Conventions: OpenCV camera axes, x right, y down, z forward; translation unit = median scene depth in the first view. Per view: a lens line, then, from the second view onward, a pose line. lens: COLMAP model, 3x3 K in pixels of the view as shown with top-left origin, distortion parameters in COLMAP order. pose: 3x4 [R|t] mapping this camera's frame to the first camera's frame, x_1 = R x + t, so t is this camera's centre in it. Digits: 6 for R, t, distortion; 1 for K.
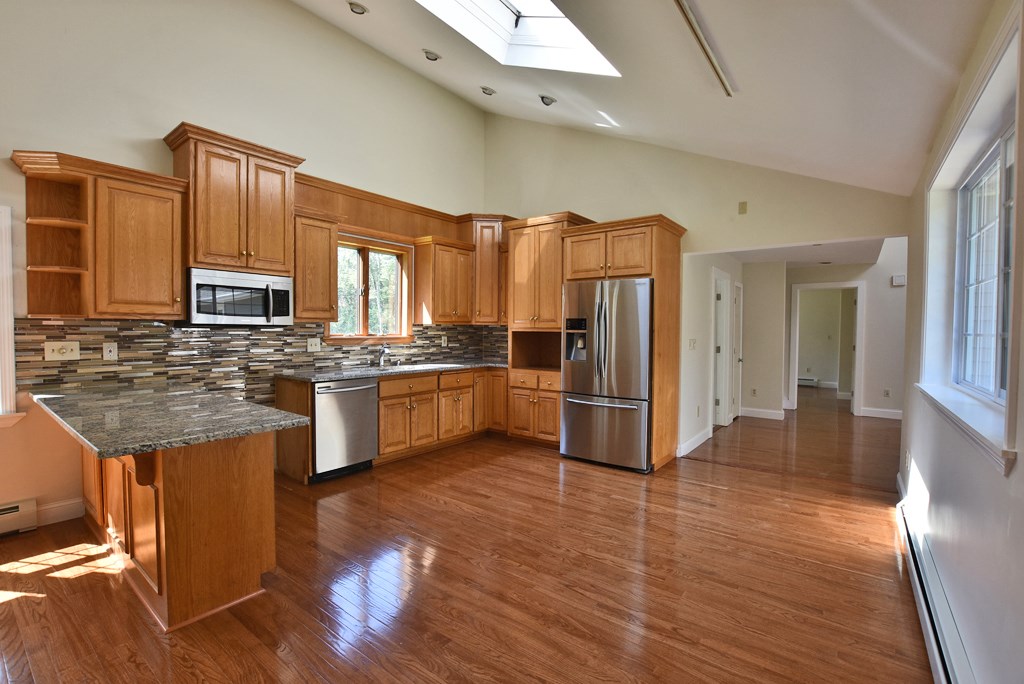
lens RADIAL K [[453.3, 0, 509.2], [0, 453.3, 343.0], [0, 0, 1]] dist [-0.034059, 0.000247]
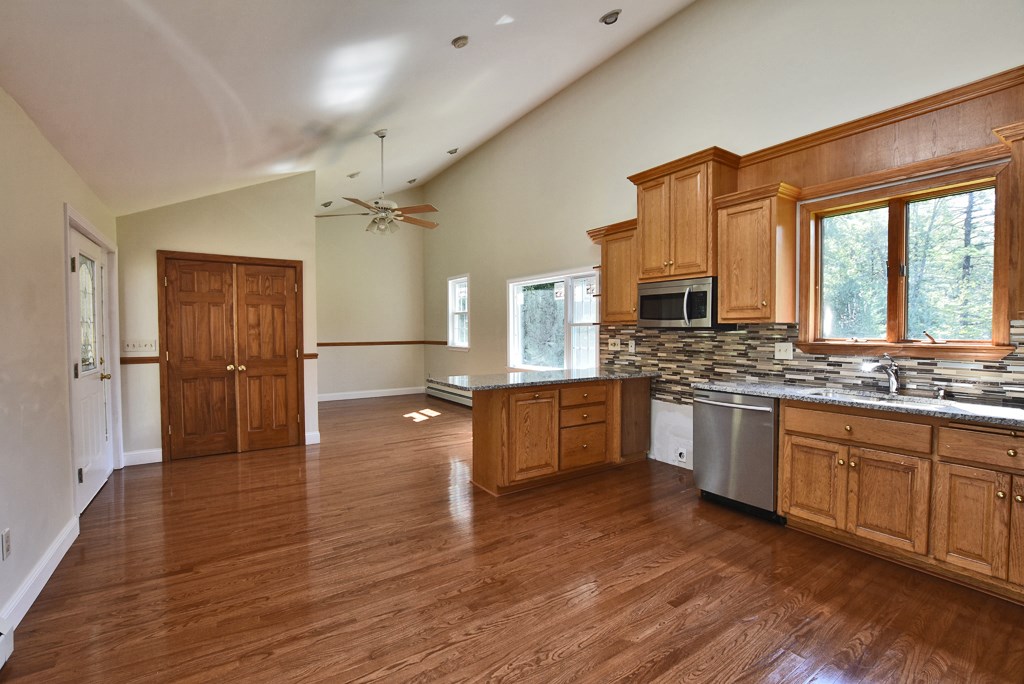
lens RADIAL K [[453.3, 0, 509.2], [0, 453.3, 343.0], [0, 0, 1]] dist [-0.034059, 0.000247]
pose [[-0.325794, 0.021111, -0.945205, 0.554971], [-0.029970, 0.999018, 0.032642, -0.024629], [0.944966, 0.038962, -0.324841, 0.909403]]
